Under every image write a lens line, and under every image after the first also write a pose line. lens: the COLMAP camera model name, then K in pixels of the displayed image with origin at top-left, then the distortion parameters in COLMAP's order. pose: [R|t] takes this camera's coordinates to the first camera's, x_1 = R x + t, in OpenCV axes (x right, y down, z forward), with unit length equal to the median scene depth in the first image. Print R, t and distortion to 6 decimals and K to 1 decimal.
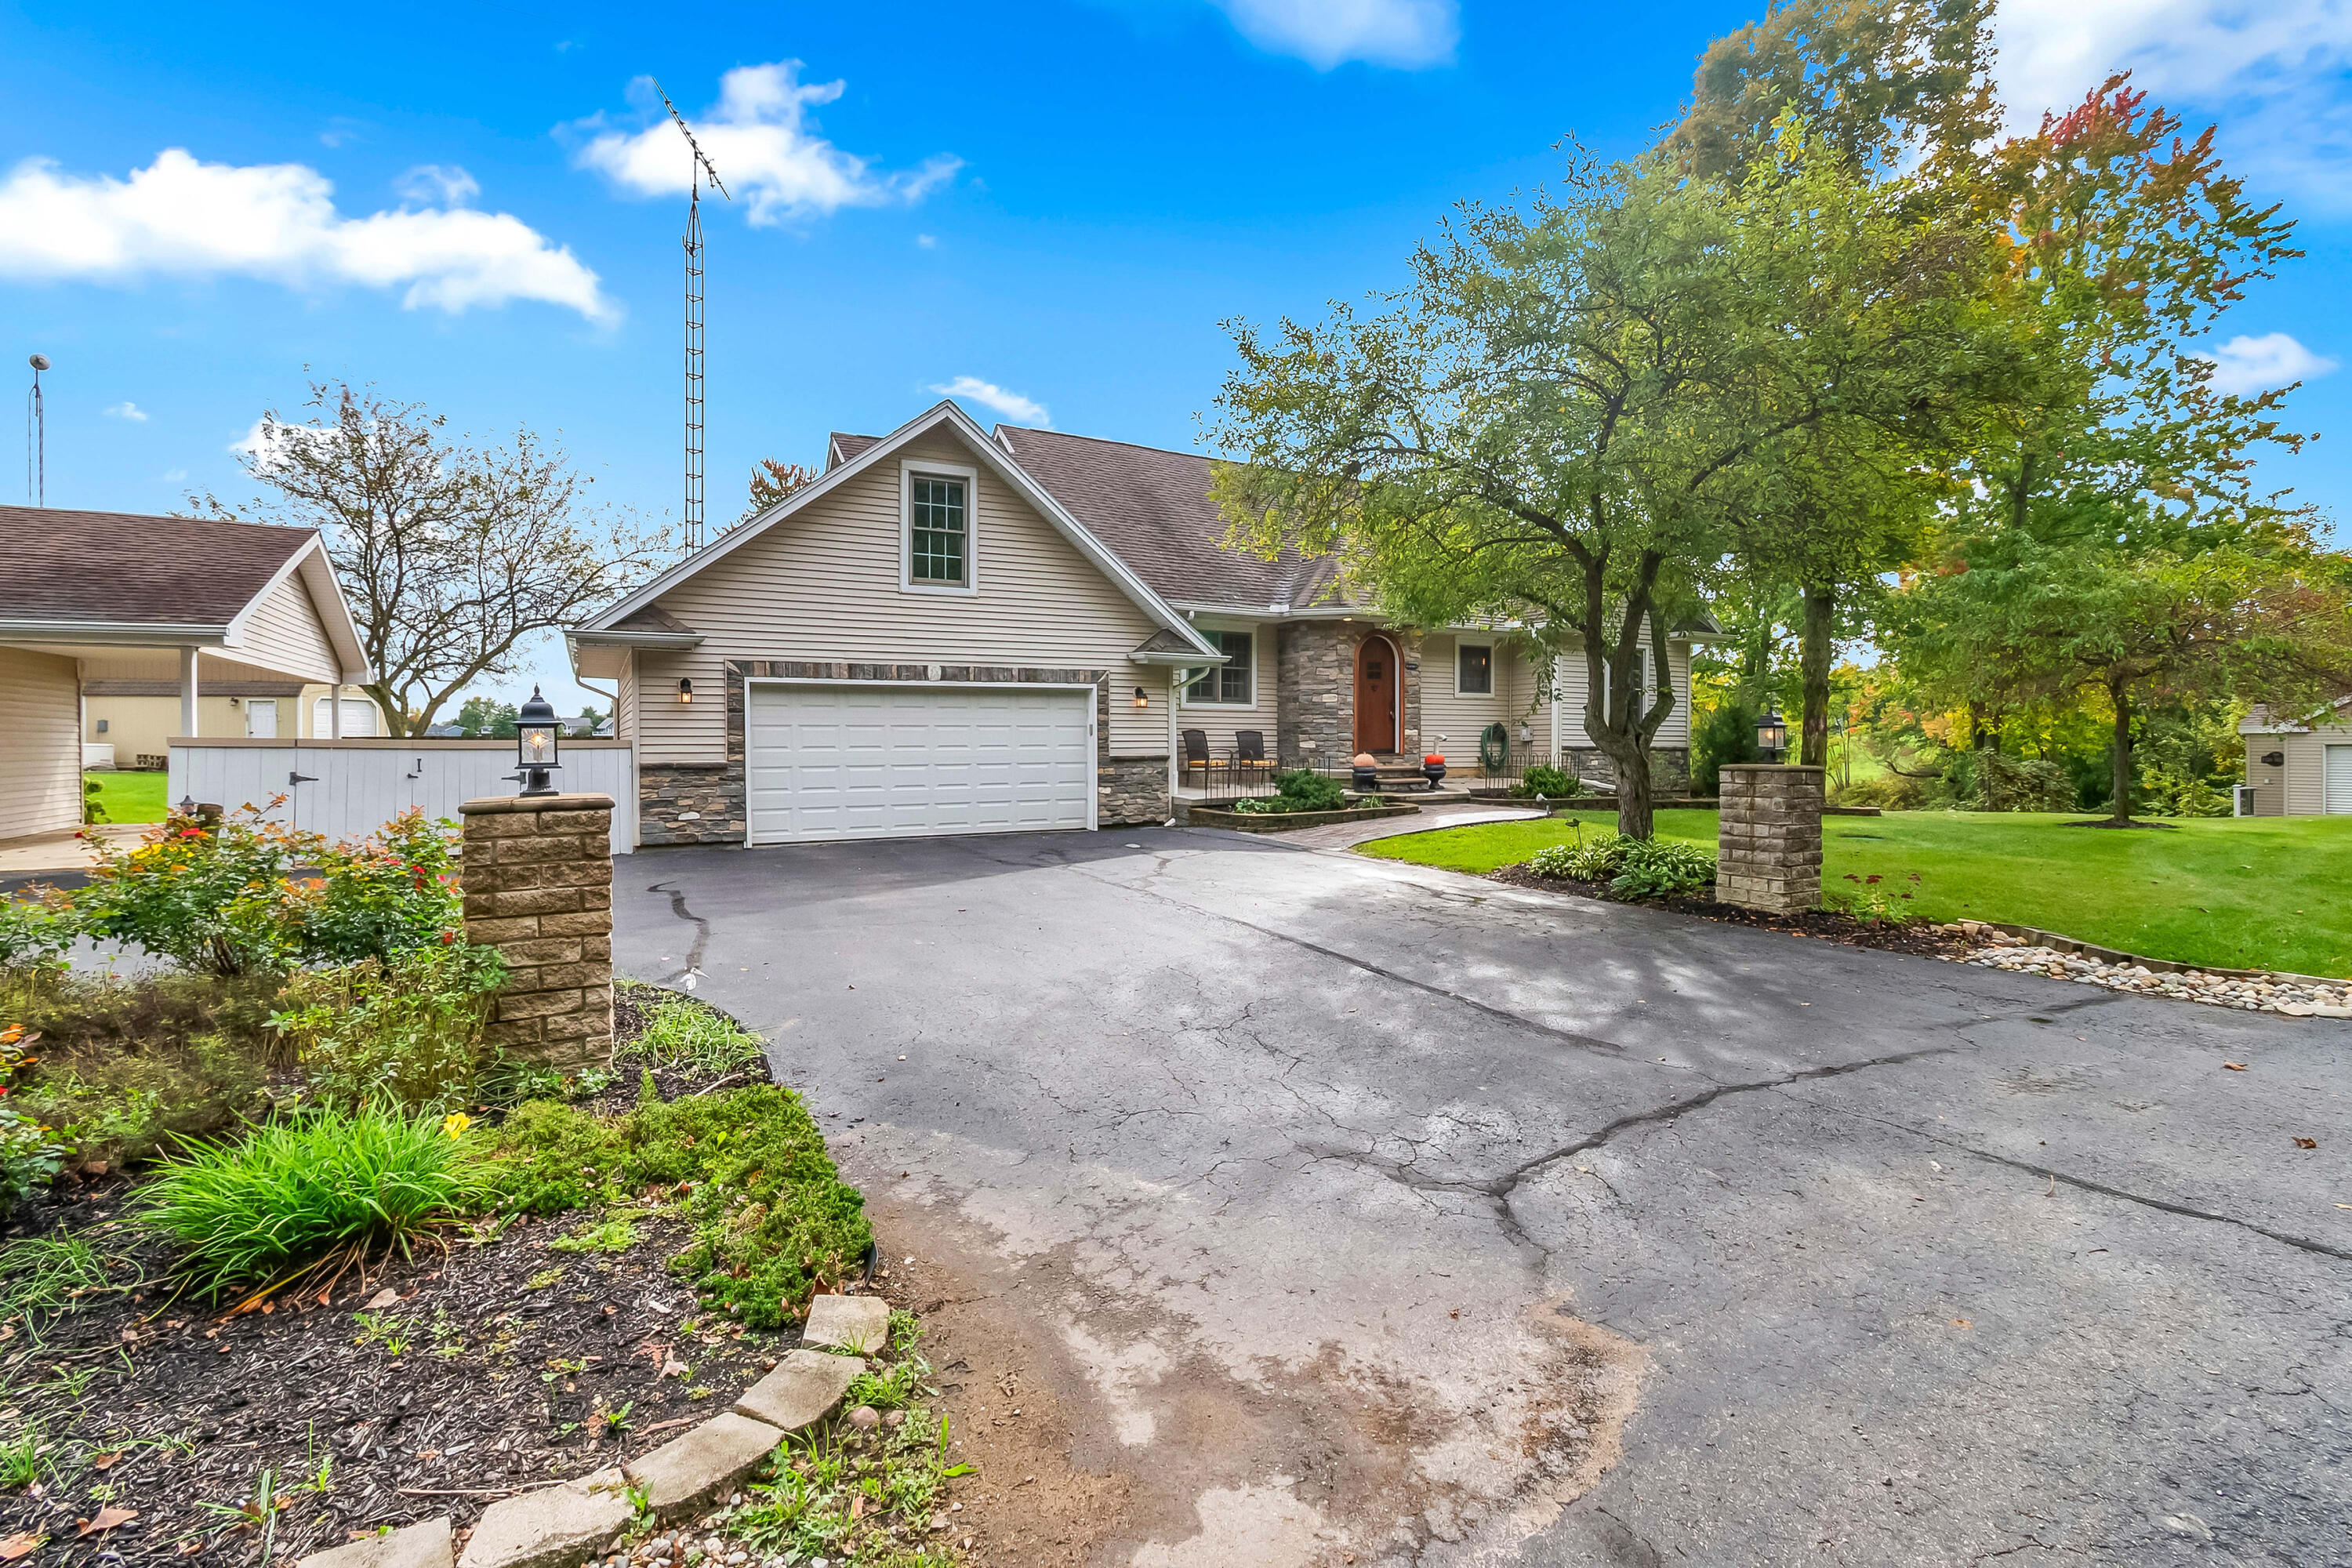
lens RADIAL K [[1039.5, 0, 1143.3], [0, 1039.5, 763.7], [0, 0, 1]] dist [-0.000763, -0.000327]
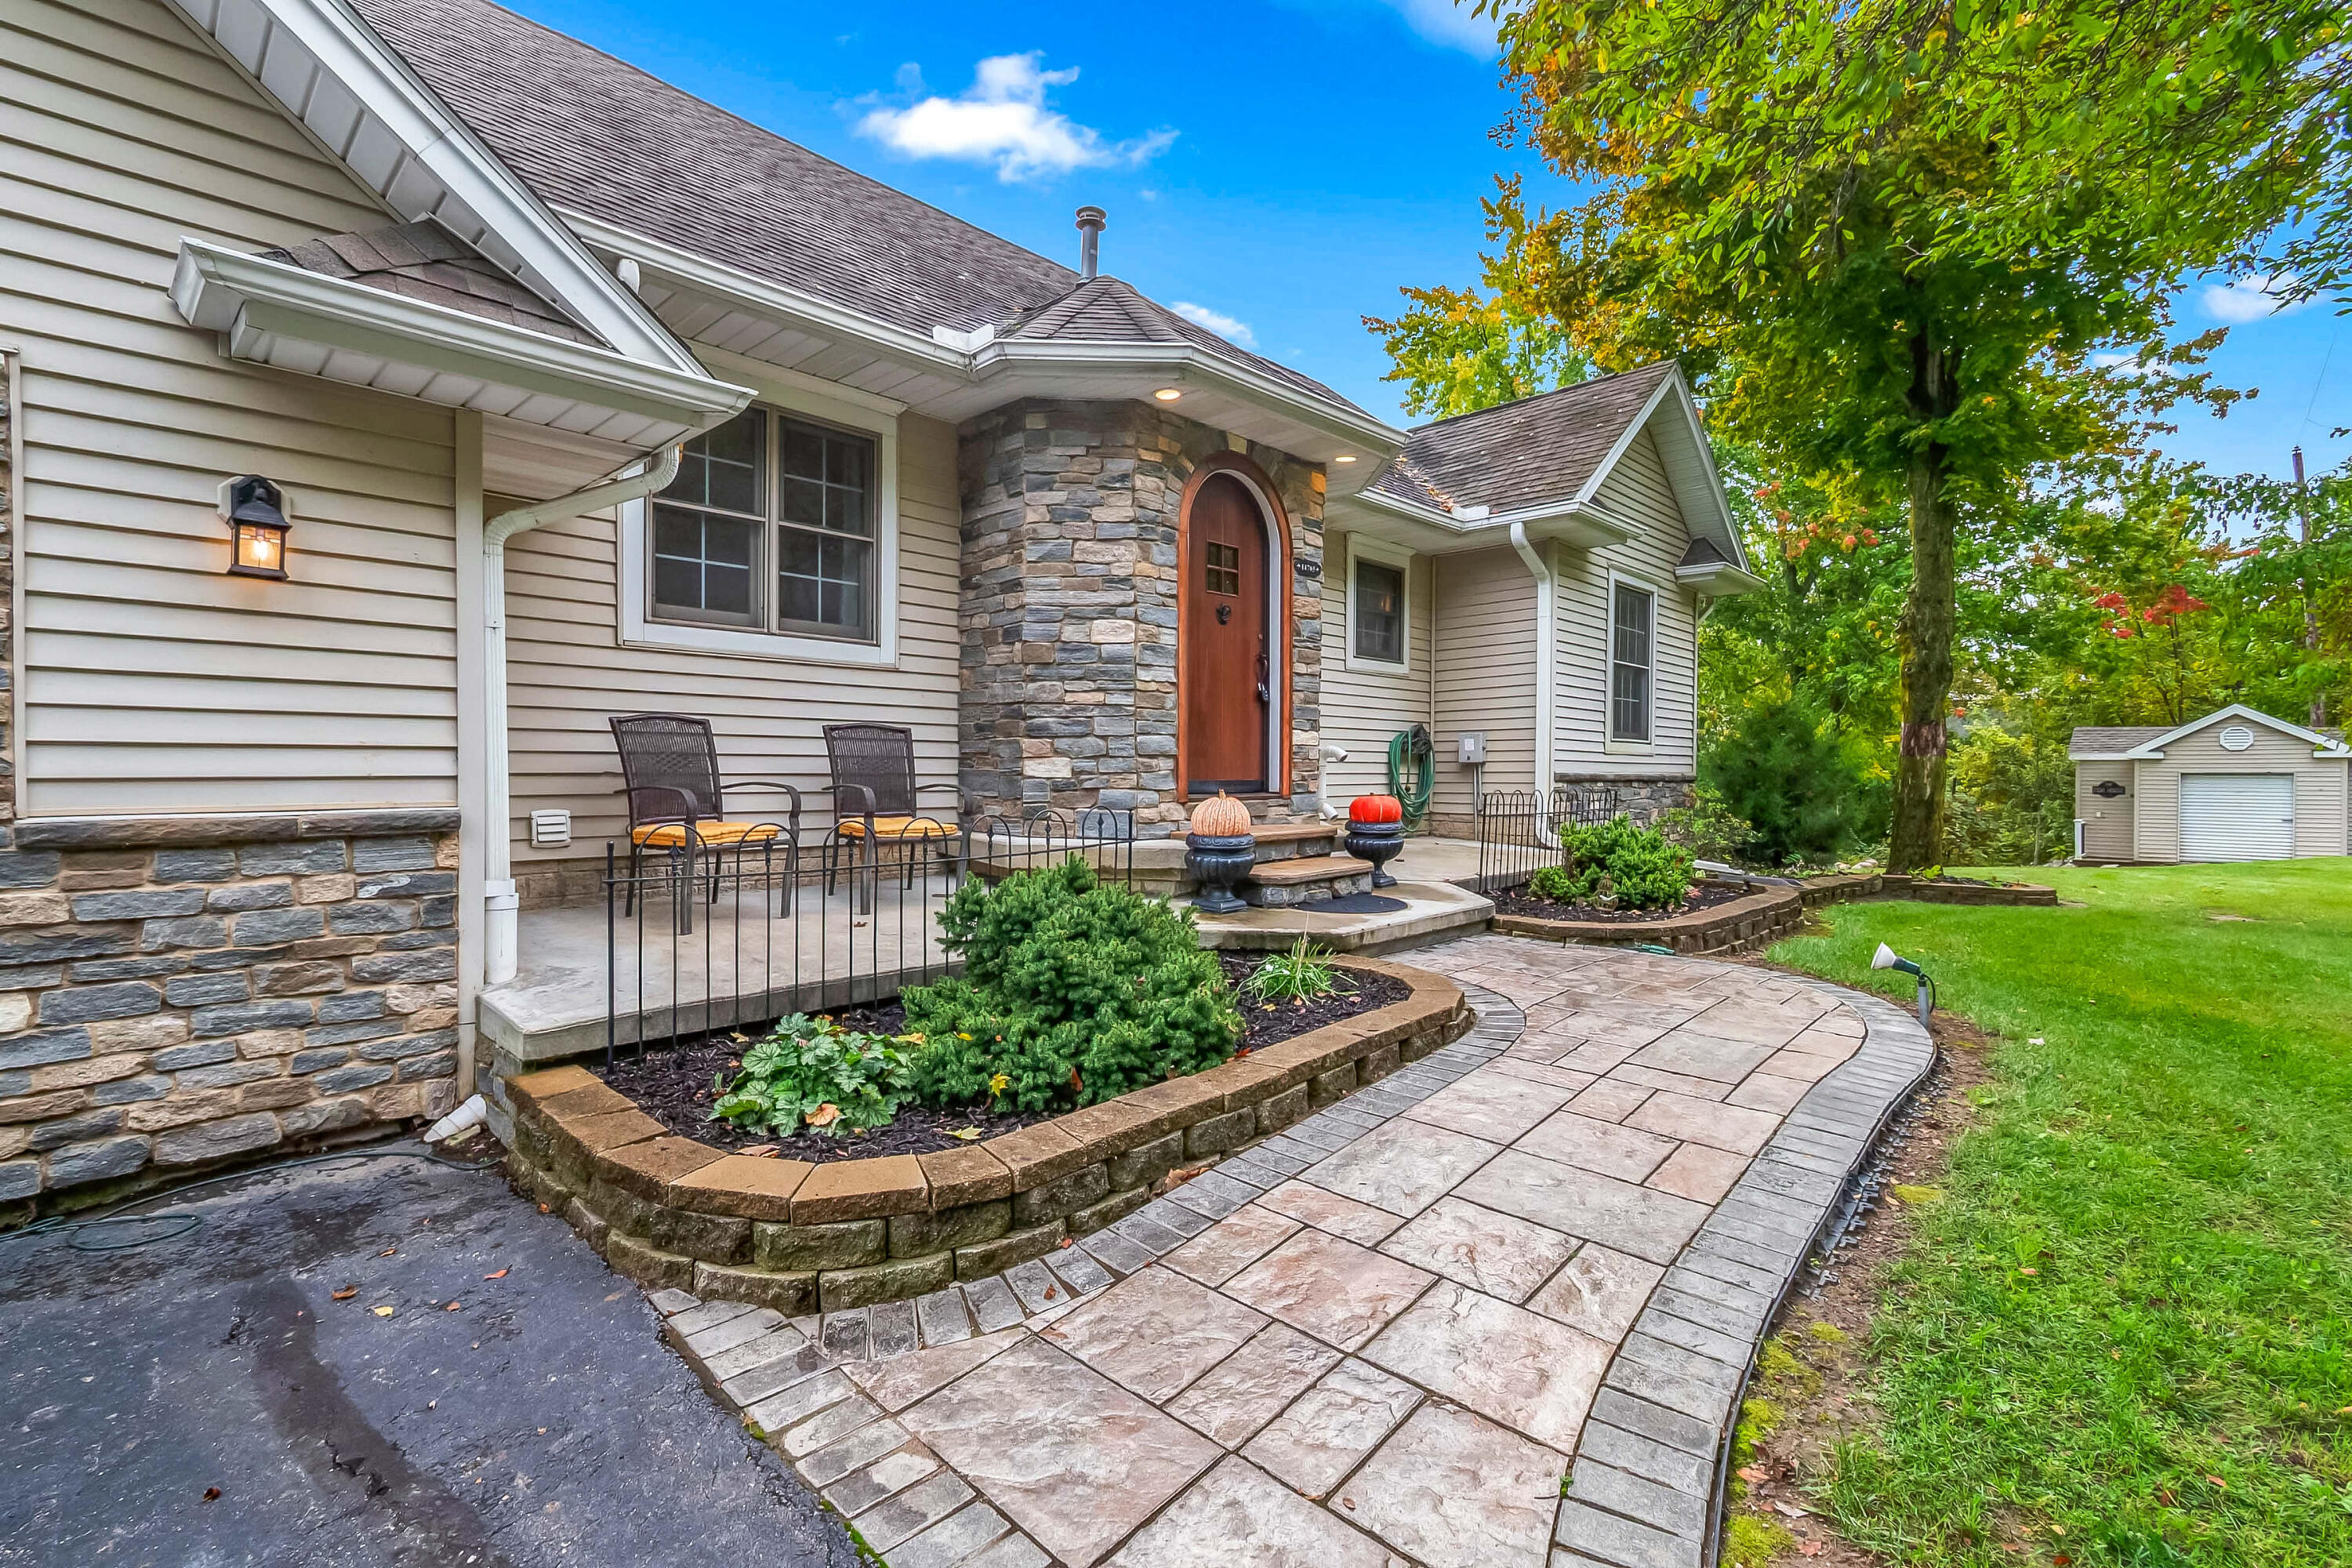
lens RADIAL K [[1039.5, 0, 1143.3], [0, 1039.5, 763.7], [0, 0, 1]] dist [-0.000763, -0.000327]
pose [[0.956826, 0.004630, 0.290625, 0.101612], [0.002625, 0.999695, -0.024568, -0.012837], [-0.290650, 0.024270, 0.956522, 0.757029]]
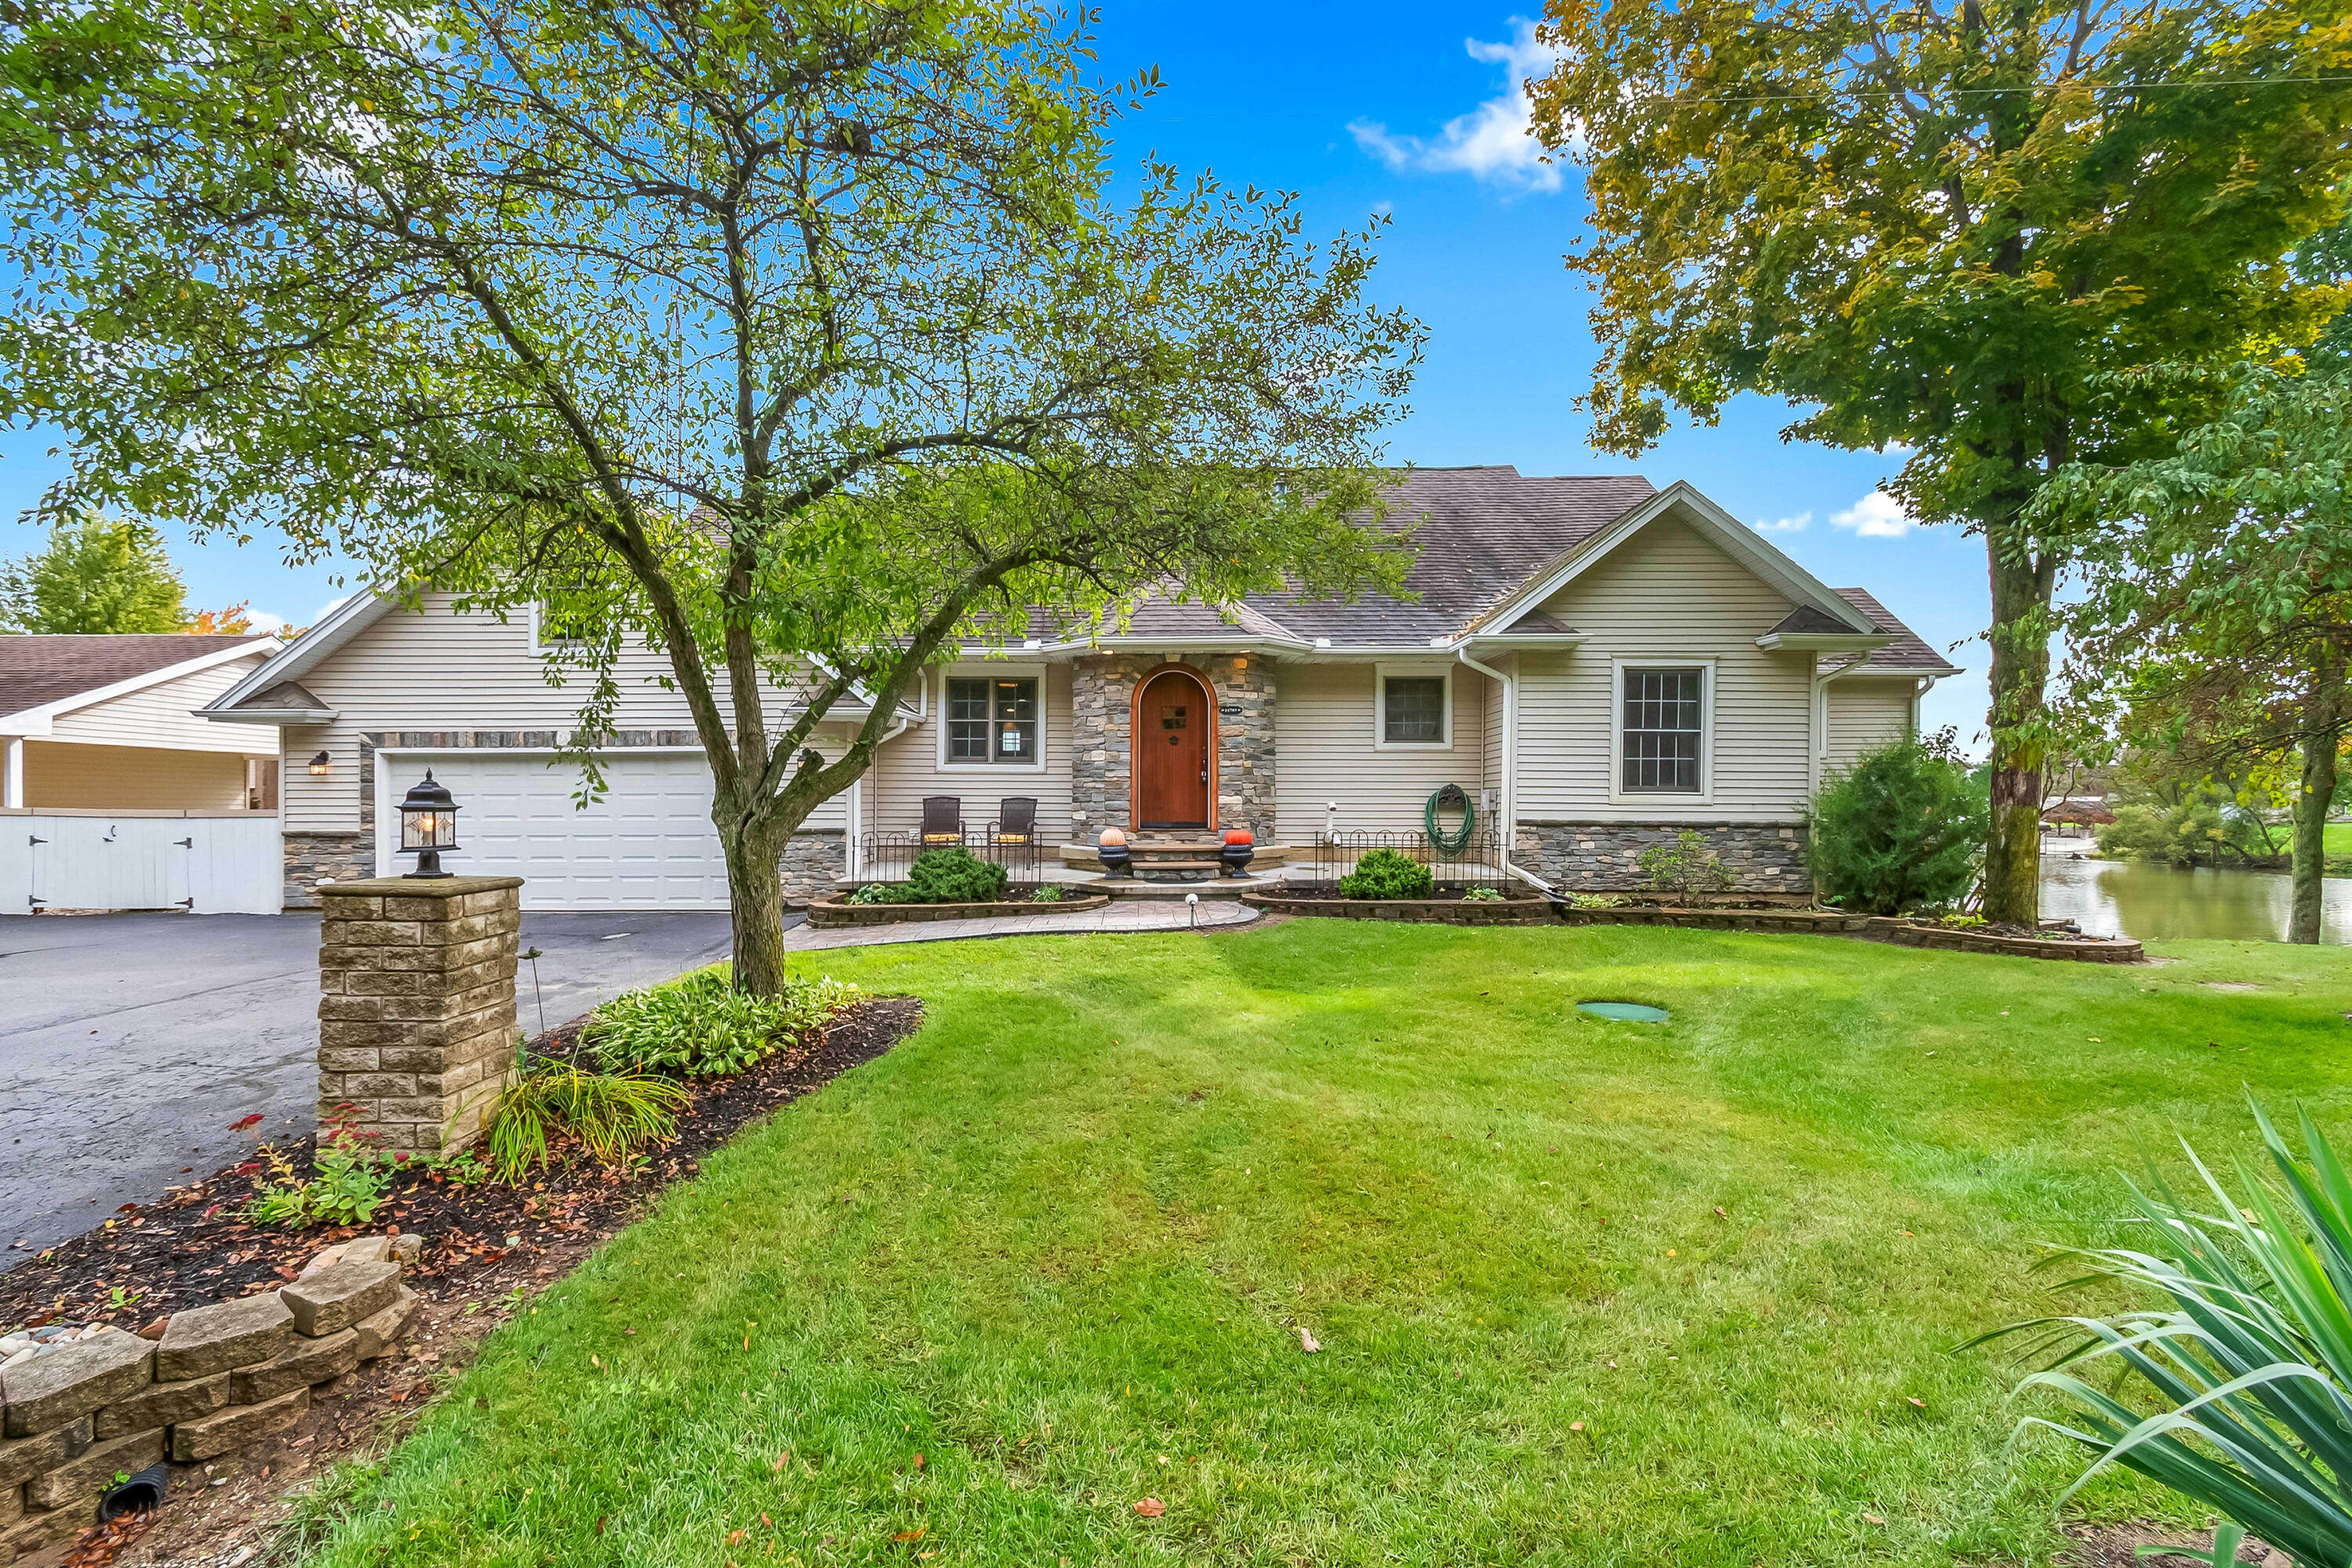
lens RADIAL K [[1033.3, 0, 1139.6], [0, 1033.3, 800.8], [0, 0, 1]] dist [-0.002171, -0.000410]
pose [[0.882394, 0.001367, -0.470509, 0.638358], [-0.011445, 0.999762, -0.018561, -0.017556], [0.470371, 0.021763, 0.882200, 0.379320]]
